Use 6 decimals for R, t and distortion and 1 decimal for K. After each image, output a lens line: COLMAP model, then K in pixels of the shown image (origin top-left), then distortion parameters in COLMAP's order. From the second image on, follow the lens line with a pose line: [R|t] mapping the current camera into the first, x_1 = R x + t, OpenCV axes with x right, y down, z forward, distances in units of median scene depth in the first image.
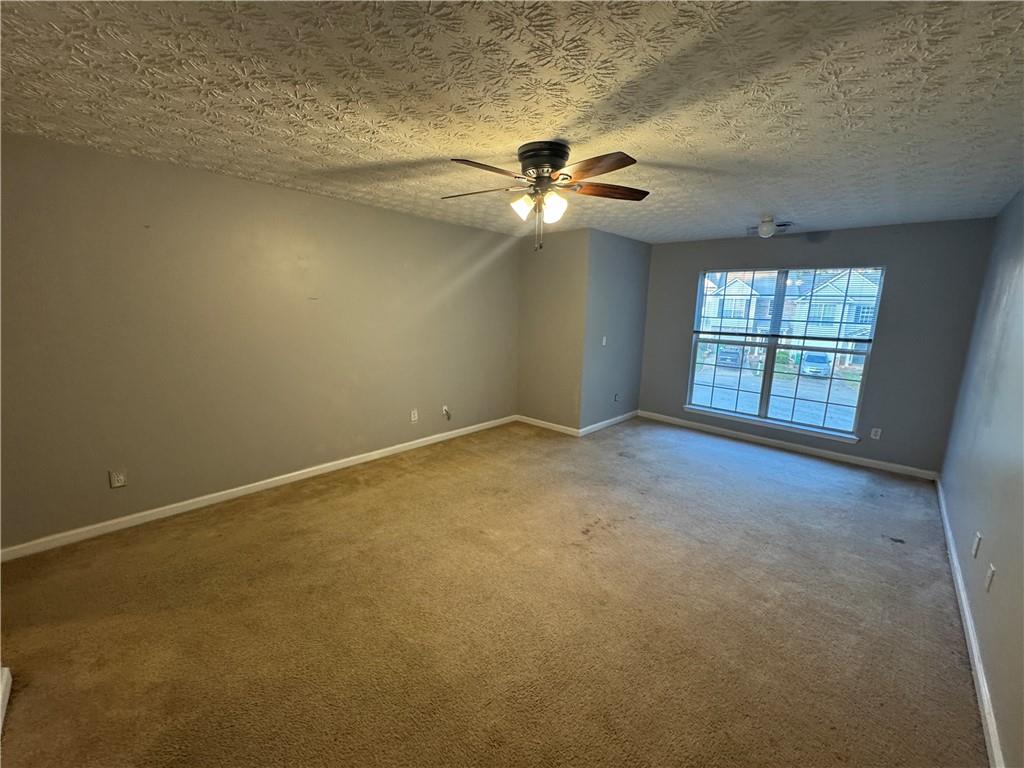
lens RADIAL K [[405.2, 0, 507.8], [0, 405.2, 382.9], [0, 0, 1]] dist [-0.002020, -0.000180]
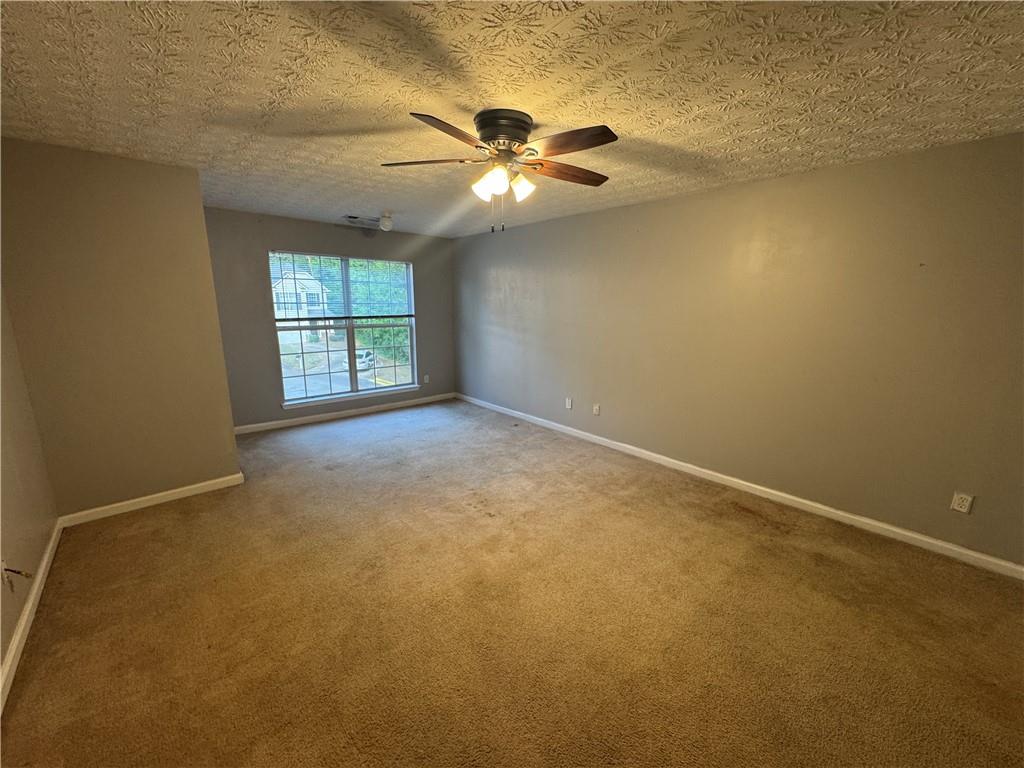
lens RADIAL K [[405.2, 0, 507.8], [0, 405.2, 382.9], [0, 0, 1]] dist [-0.002020, -0.000180]
pose [[0.091802, -0.217745, 0.971679, -0.454172], [0.183612, 0.962769, 0.198401, -0.090782], [-0.978703, 0.160198, 0.128365, 0.496300]]
